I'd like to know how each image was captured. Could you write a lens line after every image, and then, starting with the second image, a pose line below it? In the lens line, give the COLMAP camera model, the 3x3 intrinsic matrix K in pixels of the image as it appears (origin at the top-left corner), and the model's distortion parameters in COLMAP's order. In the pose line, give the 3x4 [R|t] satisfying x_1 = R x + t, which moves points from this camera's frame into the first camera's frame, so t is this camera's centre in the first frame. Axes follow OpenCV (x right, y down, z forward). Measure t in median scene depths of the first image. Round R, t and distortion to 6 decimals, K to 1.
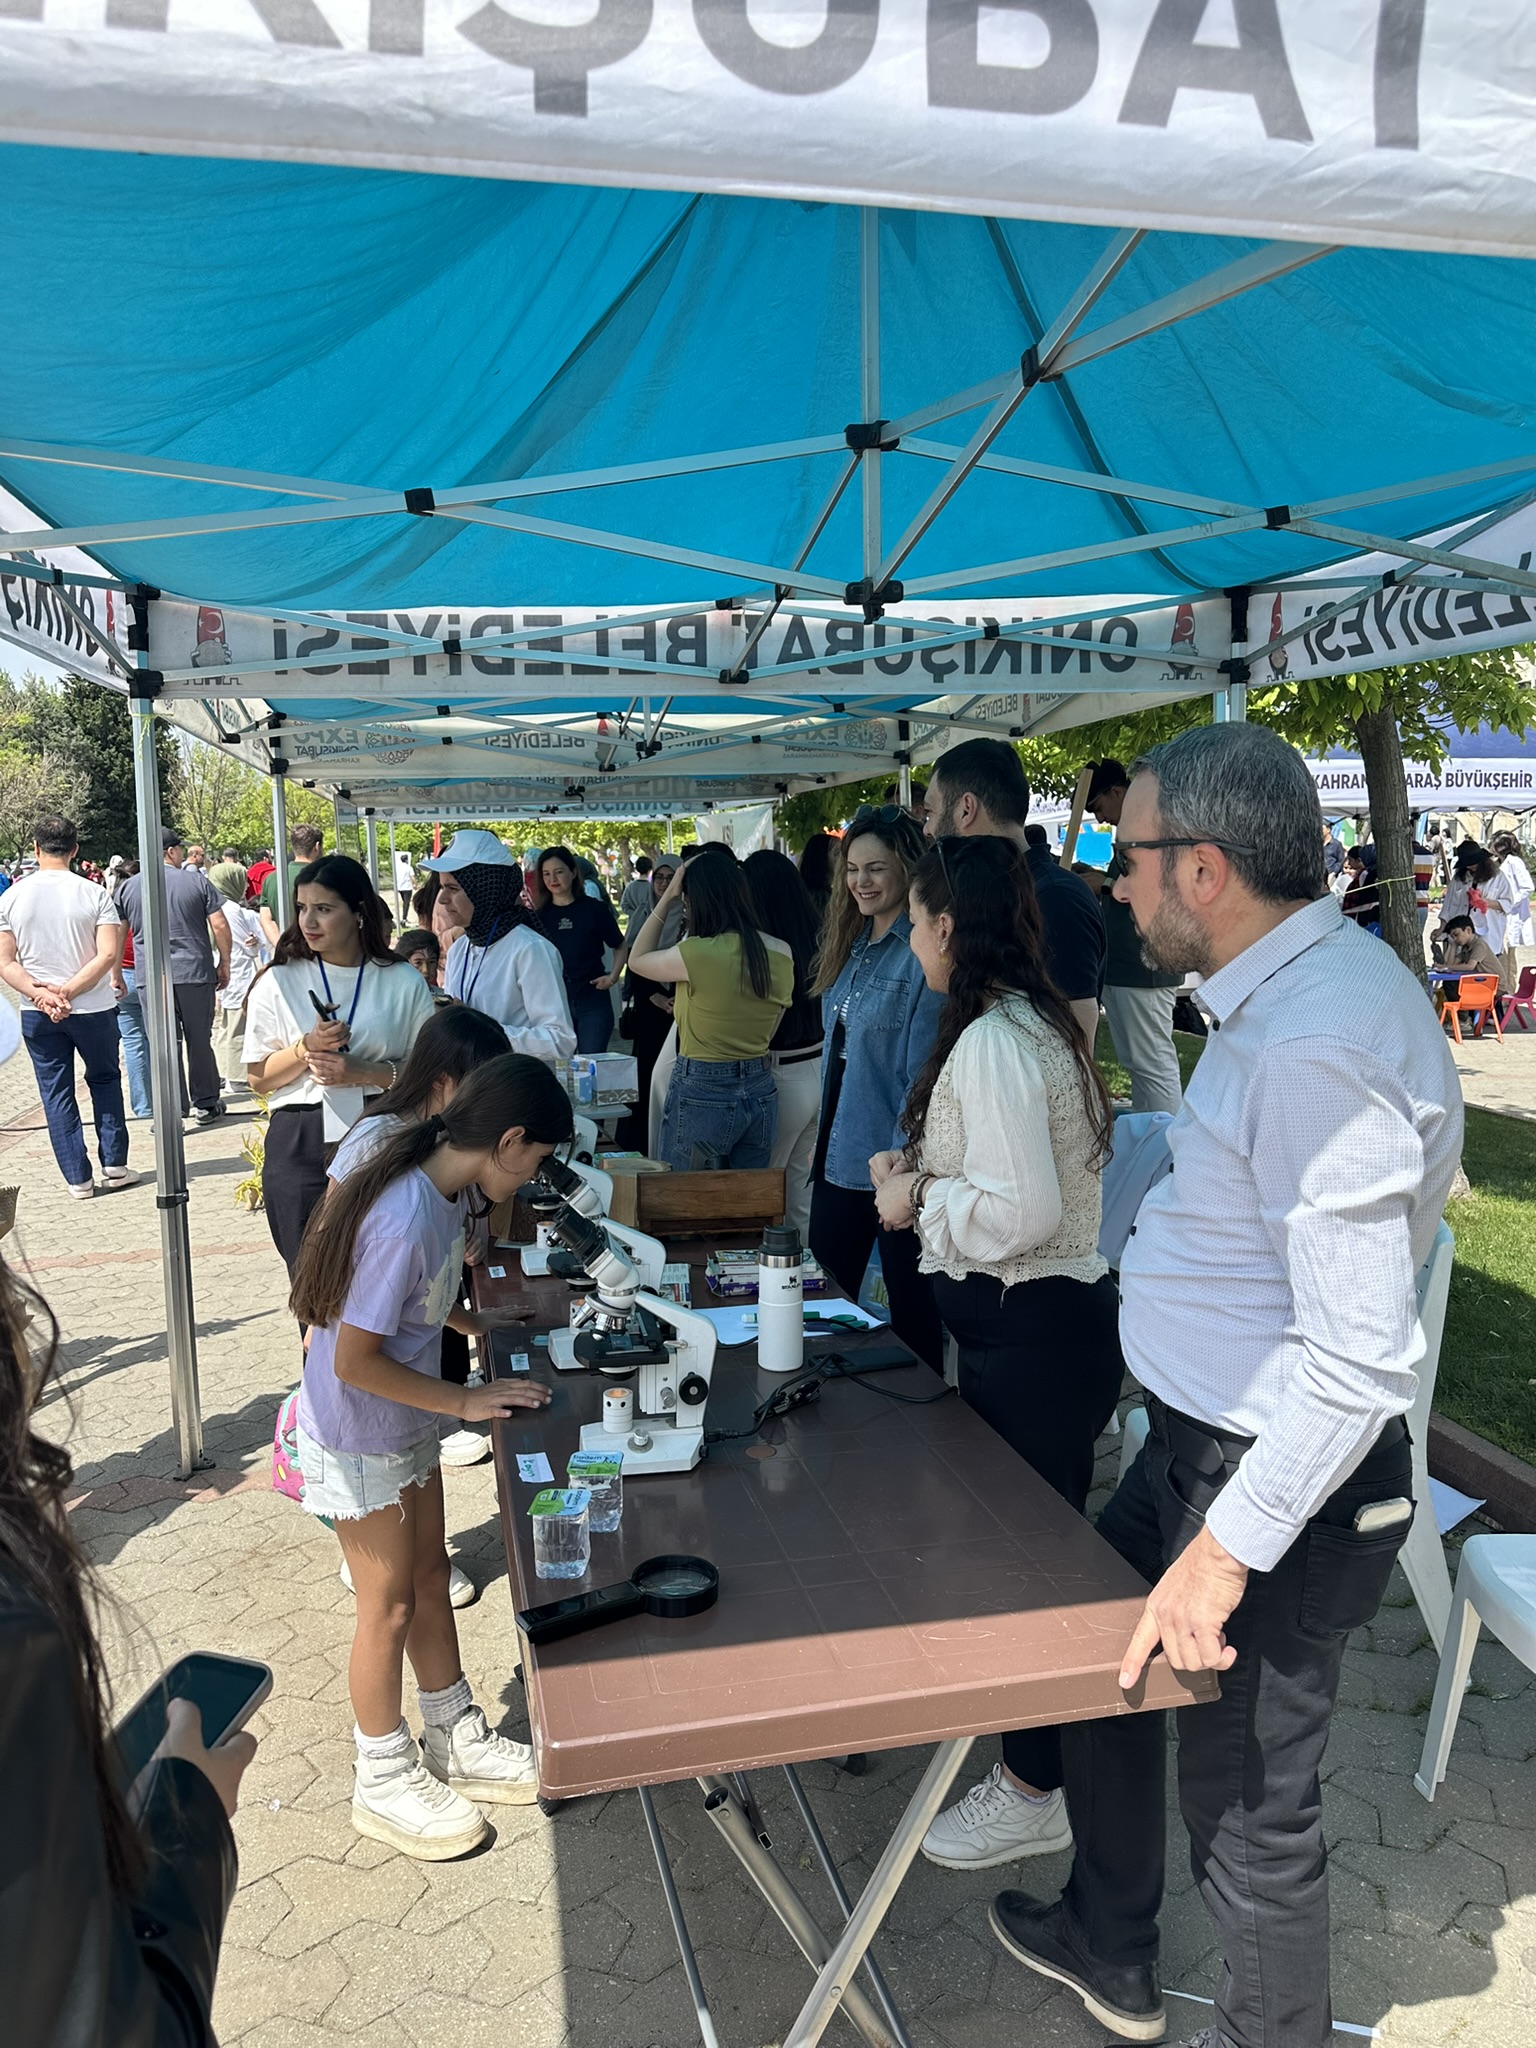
lens RADIAL K [[1398.0, 0, 772.4], [0, 1398.0, 1023.9], [0, 0, 1]] dist [0.012486, -0.017959]
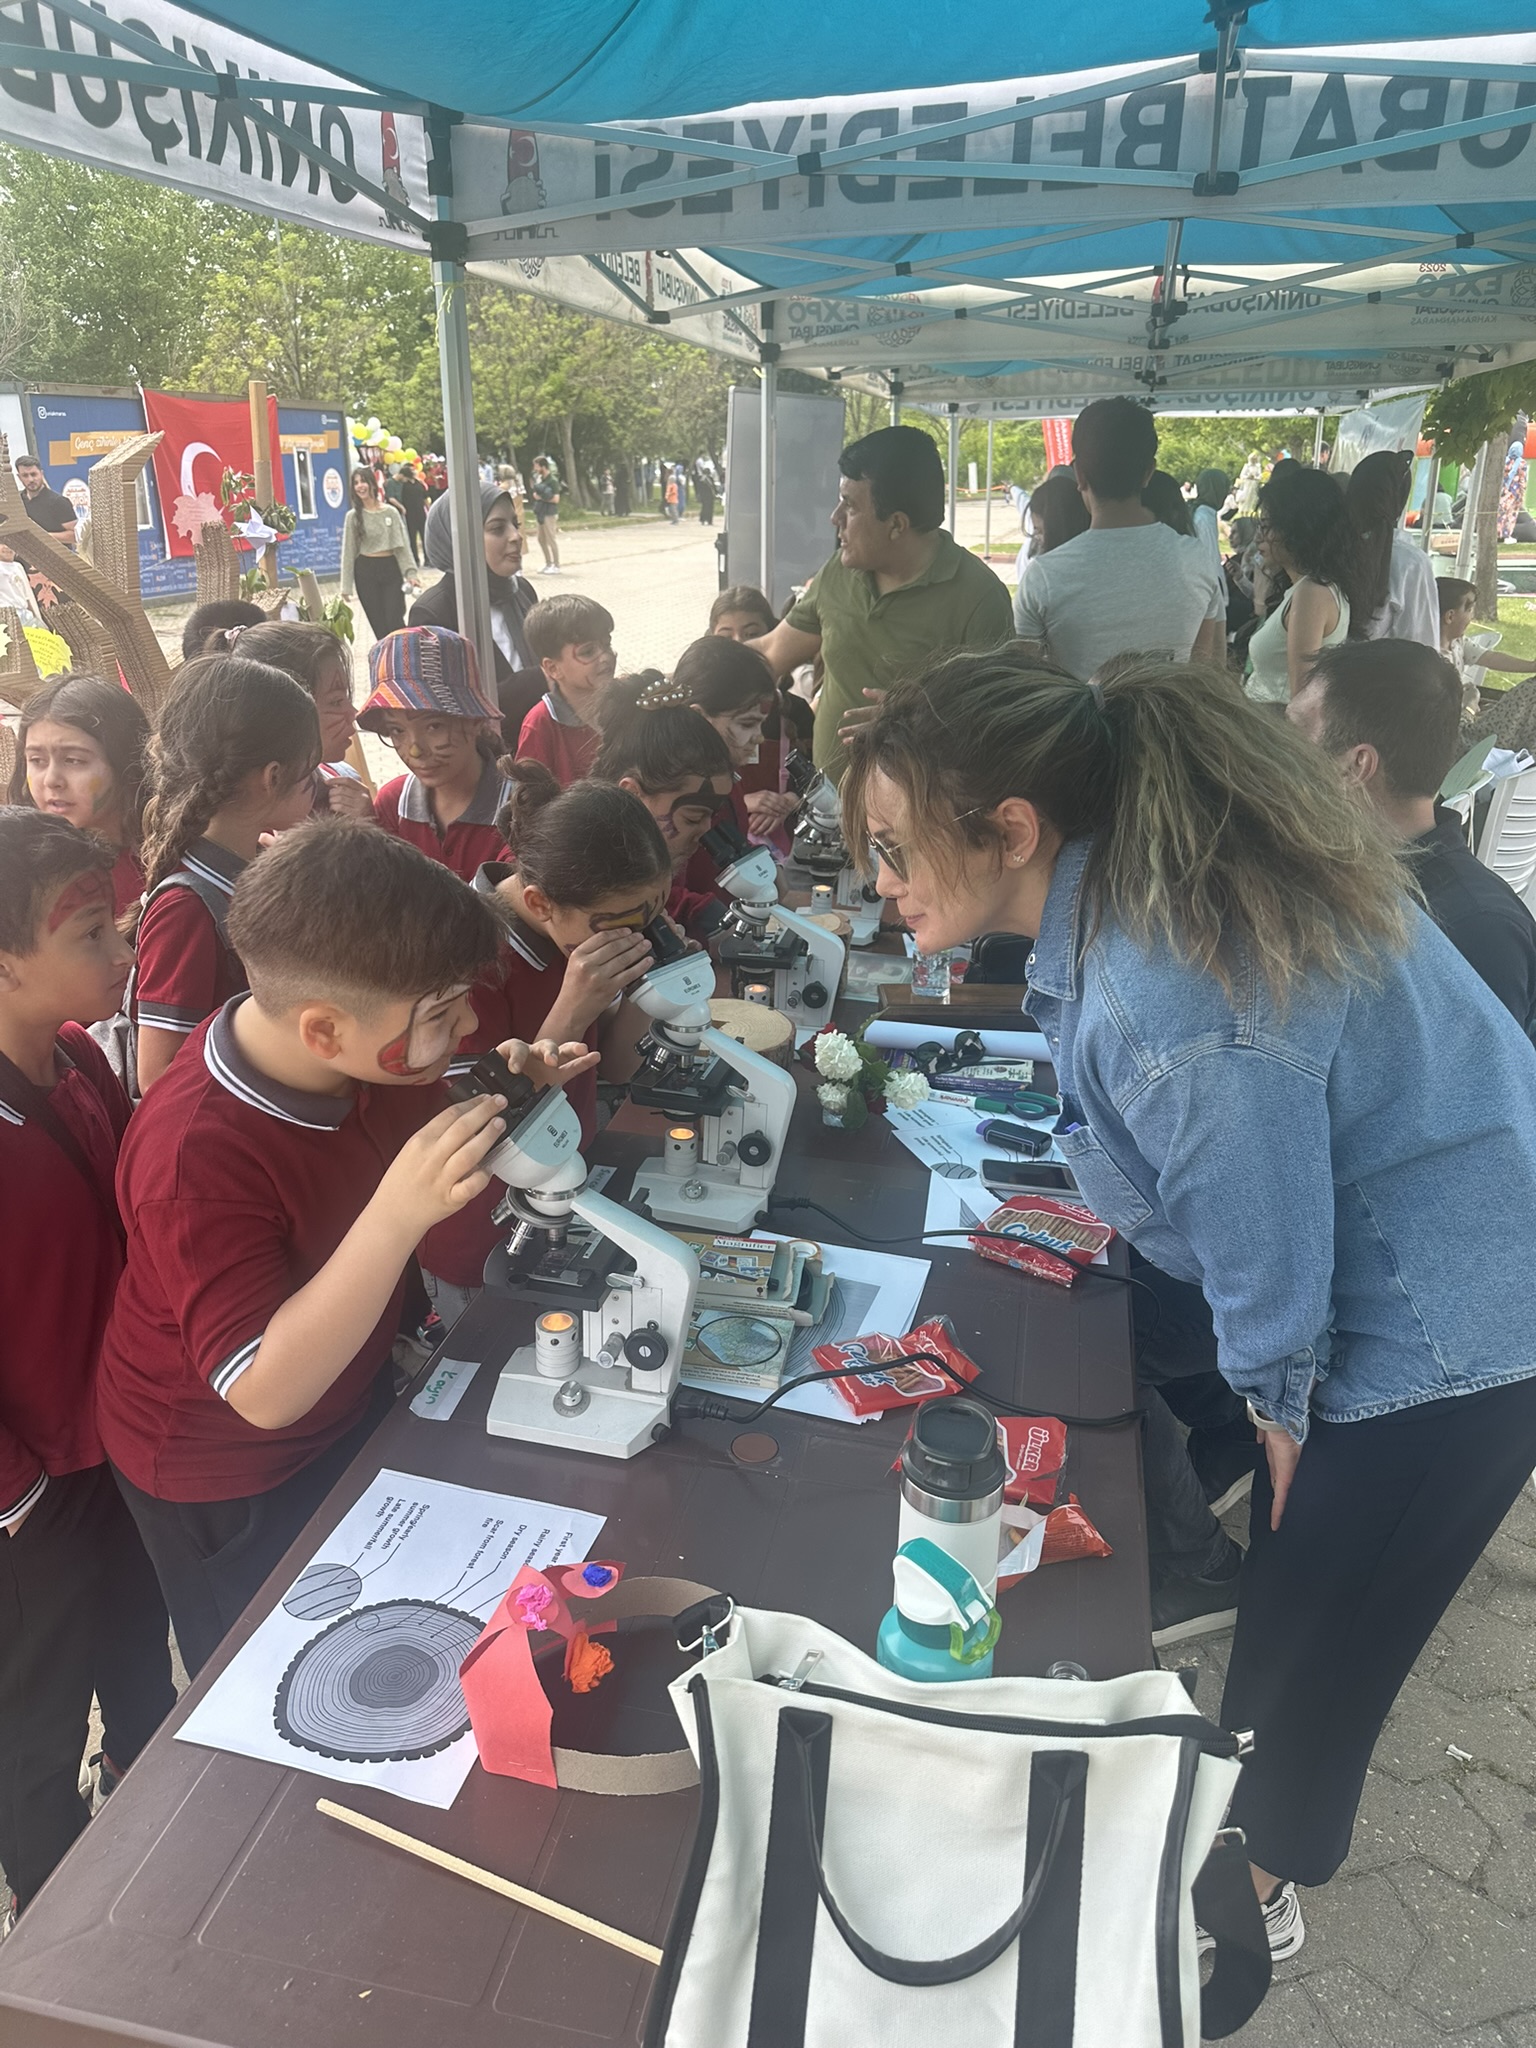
lens RADIAL K [[1398.0, 0, 763.8], [0, 1398.0, 1029.5], [0, 0, 1]] dist [0.012486, -0.017959]
pose [[0.903353, 0.166754, -0.395154, 0.112080], [-0.056260, 0.959434, 0.276263, -0.032574], [0.425192, -0.227332, 0.876089, 0.229267]]
